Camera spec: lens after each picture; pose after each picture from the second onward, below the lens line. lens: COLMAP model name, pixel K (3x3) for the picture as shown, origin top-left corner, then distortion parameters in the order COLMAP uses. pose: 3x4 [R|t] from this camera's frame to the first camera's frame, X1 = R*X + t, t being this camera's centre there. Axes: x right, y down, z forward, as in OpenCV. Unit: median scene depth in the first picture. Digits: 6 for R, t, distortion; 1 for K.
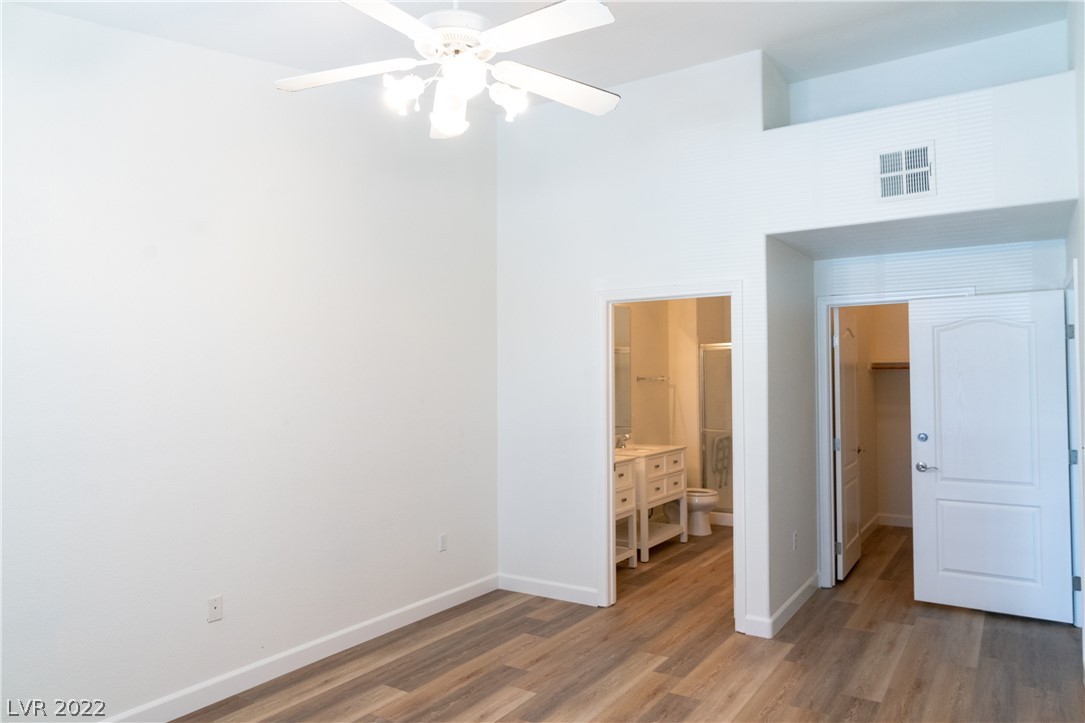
lens RADIAL K [[731.1, 0, 545.5], [0, 731.1, 361.6], [0, 0, 1]] dist [-0.022599, 0.017319]
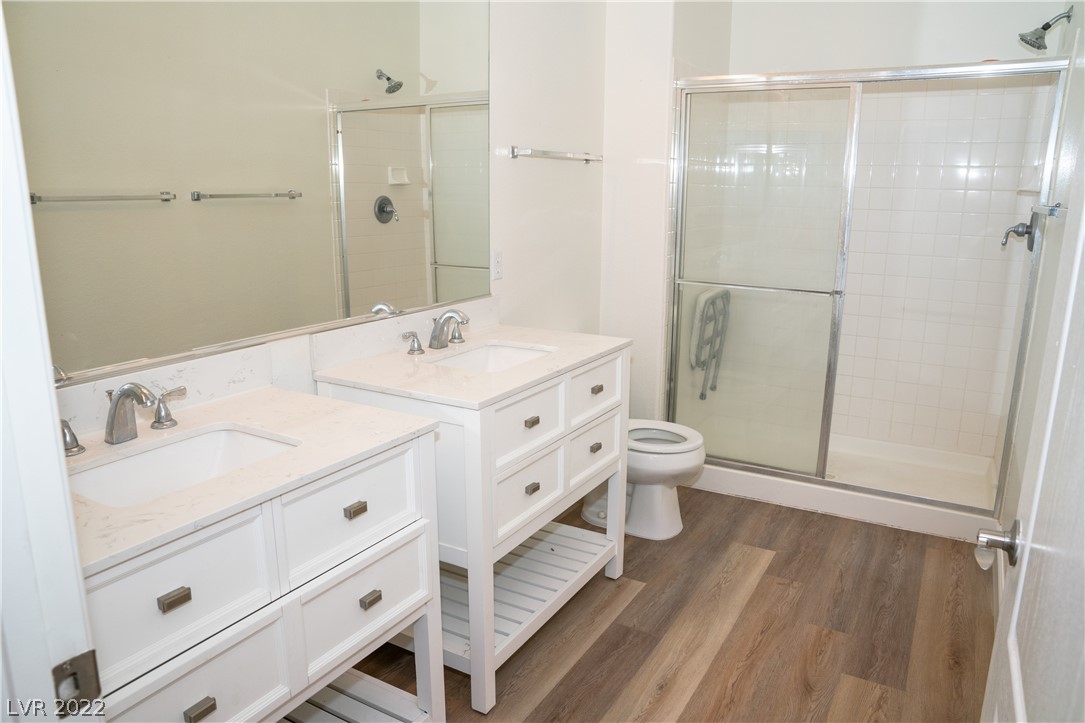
lens RADIAL K [[733.9, 0, 542.5], [0, 733.9, 361.5], [0, 0, 1]] dist [-0.108401, 0.000789]
pose [[0.998770, 0.005175, 0.049310, 0.183334], [-0.017401, 0.967863, 0.250877, 0.051832], [-0.046427, -0.251426, 0.966762, 0.908209]]
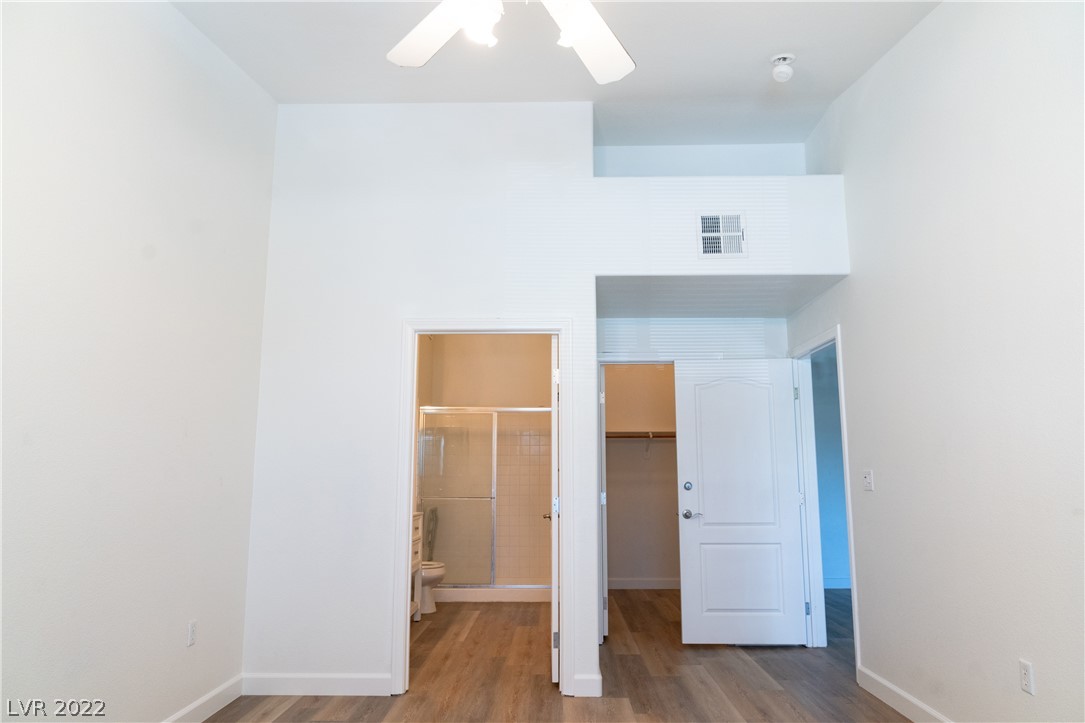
lens RADIAL K [[731.1, 0, 545.5], [0, 731.1, 361.6], [0, 0, 1]] dist [-0.022599, 0.017319]
pose [[0.845096, 0.089742, 0.527028, -0.247734], [-0.018051, 0.990038, -0.139638, 0.075982], [-0.534309, 0.108495, 0.838298, 0.183143]]
